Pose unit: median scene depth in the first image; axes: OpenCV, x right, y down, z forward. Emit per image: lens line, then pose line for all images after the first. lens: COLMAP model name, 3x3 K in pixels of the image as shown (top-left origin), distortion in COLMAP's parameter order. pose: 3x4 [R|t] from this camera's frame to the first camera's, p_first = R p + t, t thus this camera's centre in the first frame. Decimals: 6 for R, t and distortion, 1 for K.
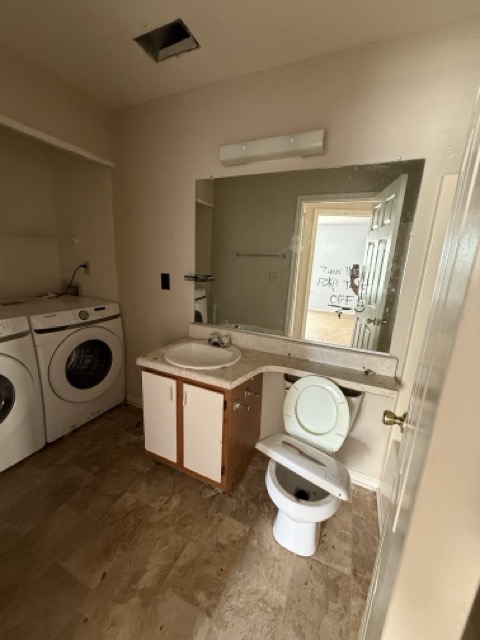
lens RADIAL K [[255.3, 0, 239.3], [0, 255.3, 318.7], [0, 0, 1]] dist [-0.000290, 0.000189]
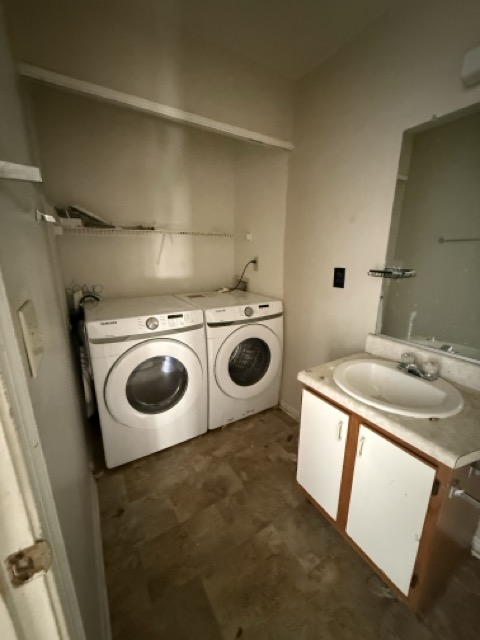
lens RADIAL K [[255.3, 0, 239.3], [0, 255.3, 318.7], [0, 0, 1]] dist [-0.000290, 0.000189]
pose [[0.827823, 0.094535, -0.552966, -0.103771], [-0.087066, 0.995406, 0.039831, -0.025076], [0.554191, 0.015171, 0.832251, 0.180217]]
